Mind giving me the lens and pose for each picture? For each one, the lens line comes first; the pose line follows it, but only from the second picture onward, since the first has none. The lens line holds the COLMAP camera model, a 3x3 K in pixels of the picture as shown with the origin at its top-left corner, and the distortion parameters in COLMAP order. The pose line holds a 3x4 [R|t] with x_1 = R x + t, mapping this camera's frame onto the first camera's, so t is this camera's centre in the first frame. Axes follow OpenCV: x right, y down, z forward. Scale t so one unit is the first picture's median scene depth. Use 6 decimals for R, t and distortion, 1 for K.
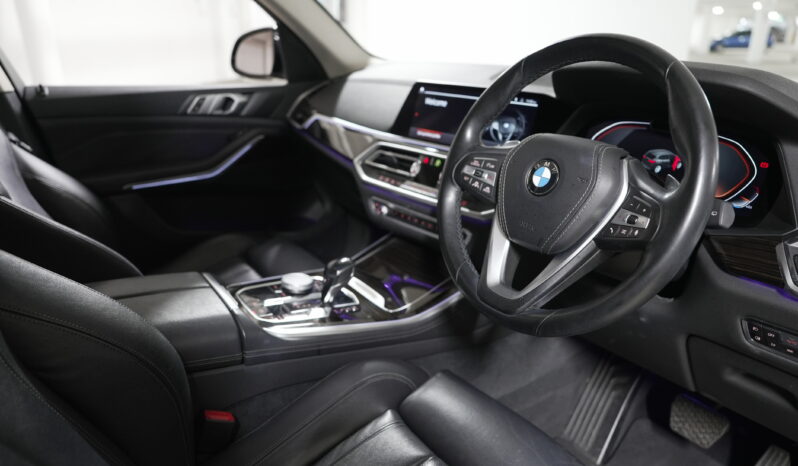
lens RADIAL K [[558.1, 0, 395.4], [0, 558.1, 238.8], [0, 0, 1]] dist [-0.095026, 0.056053]
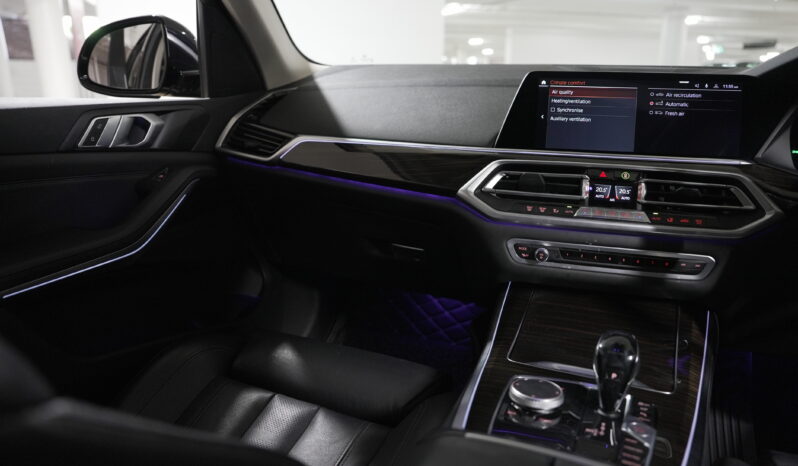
lens RADIAL K [[558.1, 0, 402.1], [0, 558.1, 234.2], [0, 0, 1]] dist [-0.095026, 0.056053]
pose [[0.852023, -0.144183, 0.503257, -0.495684], [0.184221, 0.982414, -0.030429, -0.082562], [-0.490020, 0.118637, 0.863601, 0.475131]]
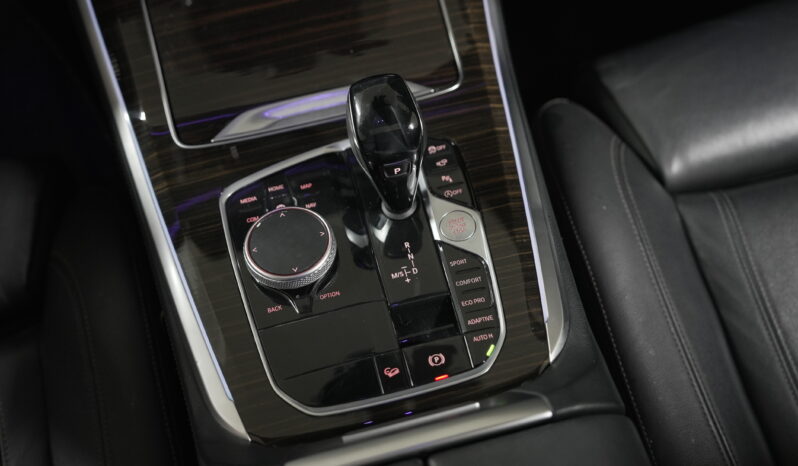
lens RADIAL K [[1123.7, 0, 400.1], [0, 1123.7, 235.0], [0, 0, 1]] dist [0.171542, 0.000000]
pose [[0.337134, -0.846240, 0.412576, -0.378151], [0.367278, 0.521728, 0.770005, -0.377479], [-0.866861, -0.108064, 0.486697, 0.527510]]
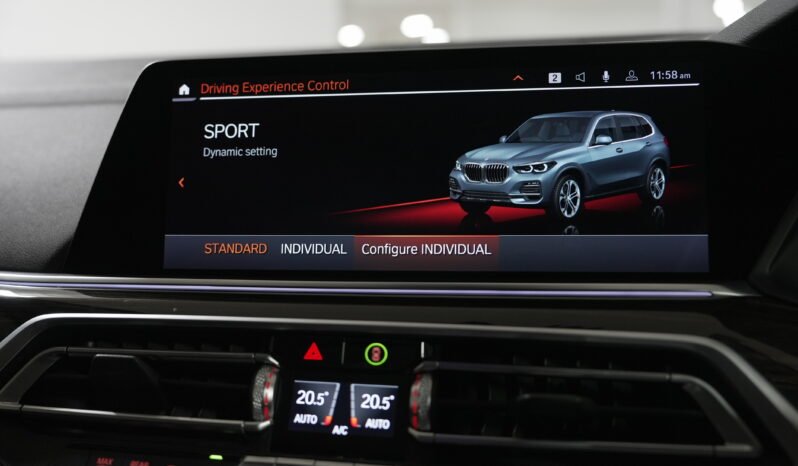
lens RADIAL K [[757.3, 0, 404.5], [0, 757.3, 235.5], [0, 0, 1]] dist [-0.037912, 0.000000]
pose [[0.795348, -0.149672, 0.587383, -0.091195], [0.246850, 0.965018, -0.088351, -0.137968], [-0.553612, 0.215265, 0.804472, 0.643016]]
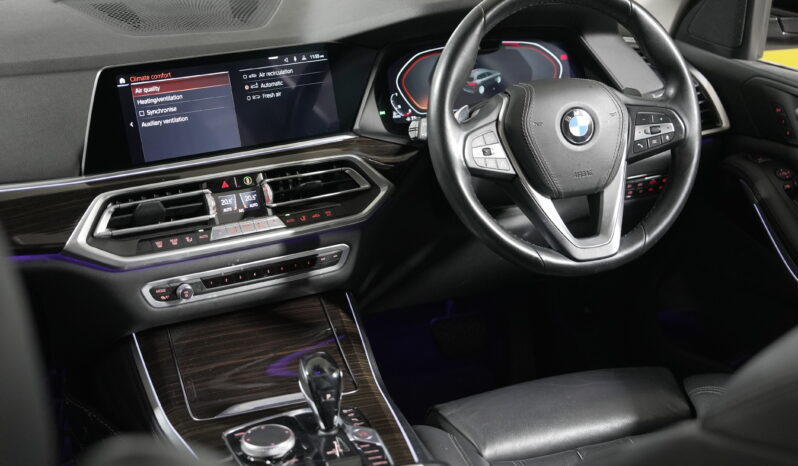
lens RADIAL K [[1123.7, 0, 394.4], [0, 1123.7, 235.6], [0, 0, 1]] dist [0.171542, 0.000000]
pose [[0.227816, -0.389341, 0.892476, -0.997199], [0.334089, 0.892192, 0.303937, -0.384173], [-0.914595, 0.228925, 0.333330, 0.367327]]
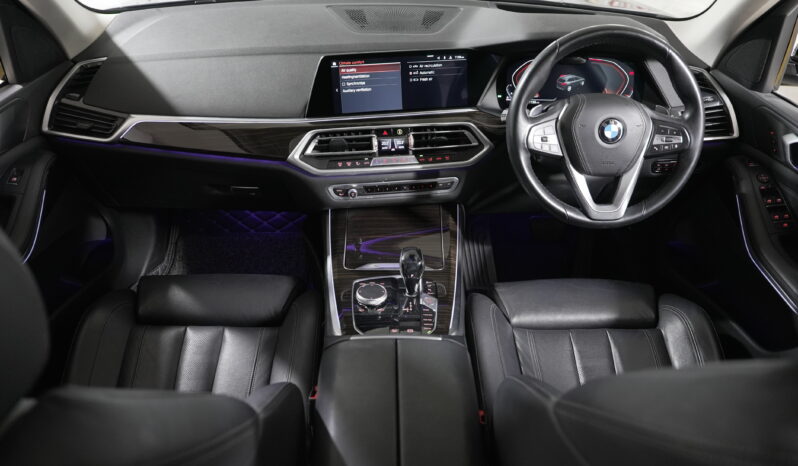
lens RADIAL K [[602.5, 0, 402.3], [0, 602.5, 231.0], [0, 0, 1]] dist [-0.071333, 0.059565]
pose [[0.544667, -0.483293, 0.685395, -0.739300], [0.286532, 0.875317, 0.389513, -0.380647], [-0.788186, -0.015768, 0.615235, 0.242367]]
